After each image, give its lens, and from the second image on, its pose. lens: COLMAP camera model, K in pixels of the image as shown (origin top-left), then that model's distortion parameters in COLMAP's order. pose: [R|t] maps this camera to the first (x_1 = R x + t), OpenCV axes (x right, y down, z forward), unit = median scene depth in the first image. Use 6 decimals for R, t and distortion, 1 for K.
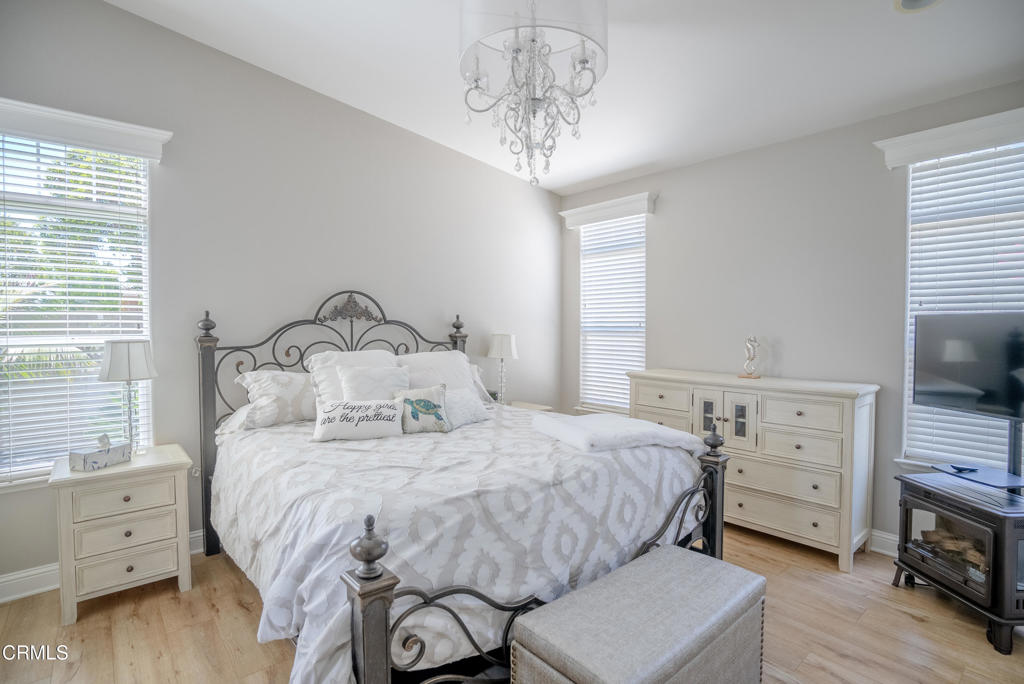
lens RADIAL K [[505.8, 0, 505.9], [0, 505.8, 336.3], [0, 0, 1]] dist [-0.085281, 0.040198]
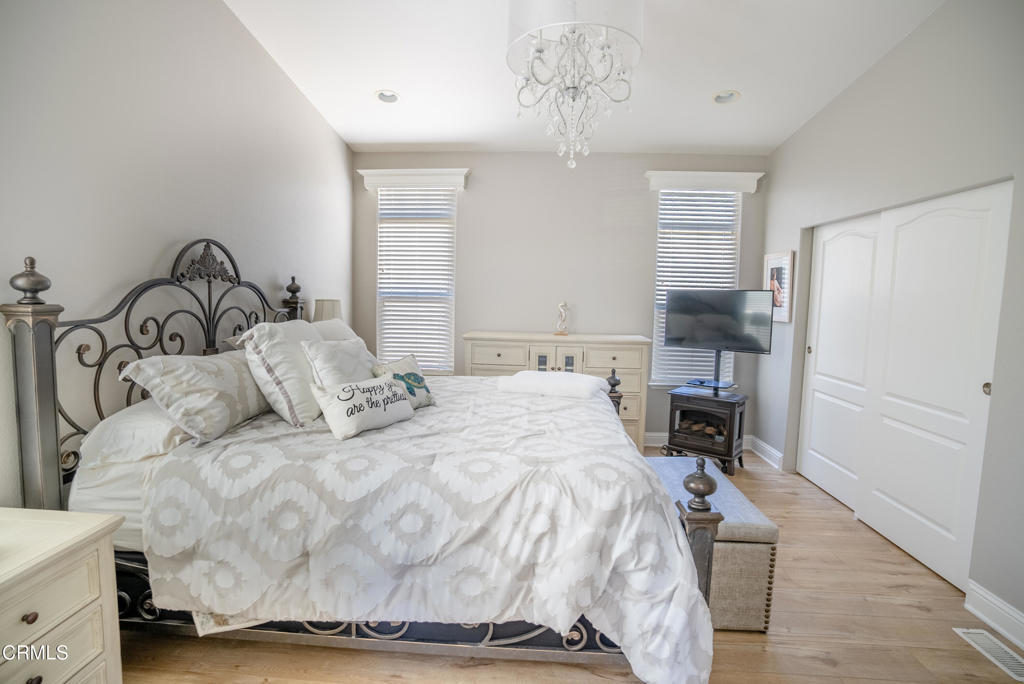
lens RADIAL K [[505.8, 0, 505.9], [0, 505.8, 336.3], [0, 0, 1]] dist [-0.085281, 0.040198]
pose [[0.689829, -0.046892, 0.722452, -0.577637], [-0.004819, 0.997581, 0.069350, -0.003104], [-0.723956, -0.051321, 0.687934, 0.214468]]
